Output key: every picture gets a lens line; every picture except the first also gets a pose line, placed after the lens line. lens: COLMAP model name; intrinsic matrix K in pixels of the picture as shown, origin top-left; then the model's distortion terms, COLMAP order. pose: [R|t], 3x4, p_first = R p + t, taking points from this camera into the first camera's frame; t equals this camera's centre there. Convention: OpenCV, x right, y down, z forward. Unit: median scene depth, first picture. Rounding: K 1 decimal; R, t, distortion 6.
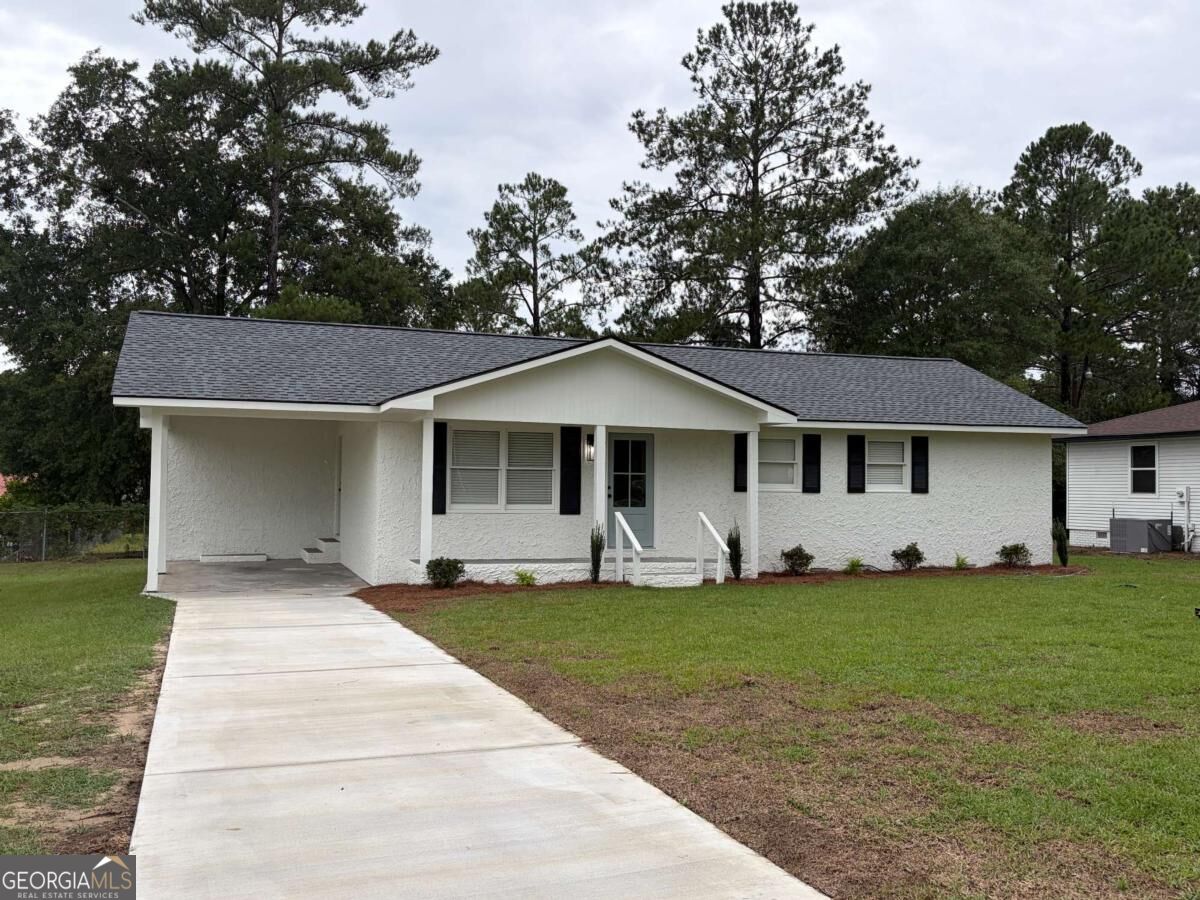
lens RADIAL K [[1079.7, 0, 598.8], [0, 1079.7, 451.3], [0, 0, 1]] dist [0.049202, -0.008634]
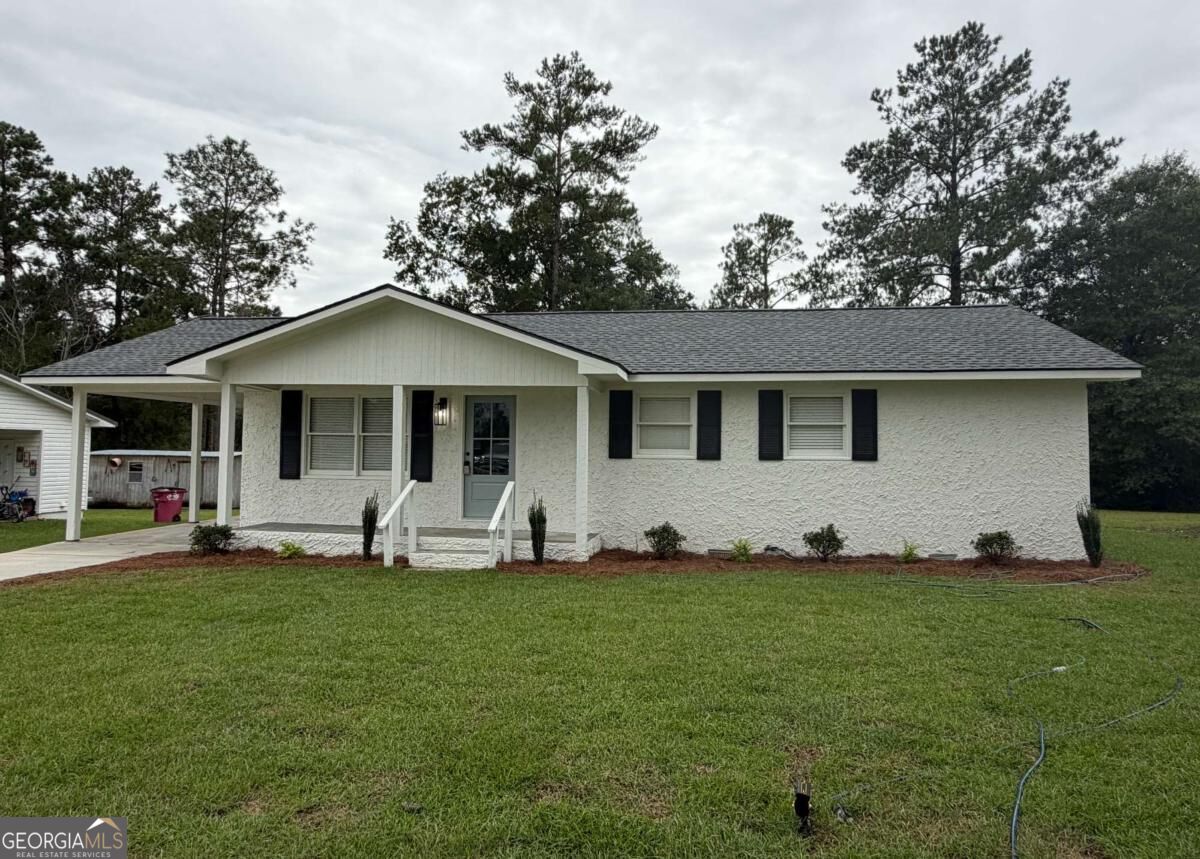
lens RADIAL K [[687.2, 0, 599.6], [0, 687.2, 427.5], [0, 0, 1]] dist [0.000219, 0.004442]
pose [[0.890075, -0.017002, -0.455497, 0.149834], [0.013634, 0.999850, -0.010678, 0.007290], [0.455610, 0.003294, 0.890173, 0.197879]]
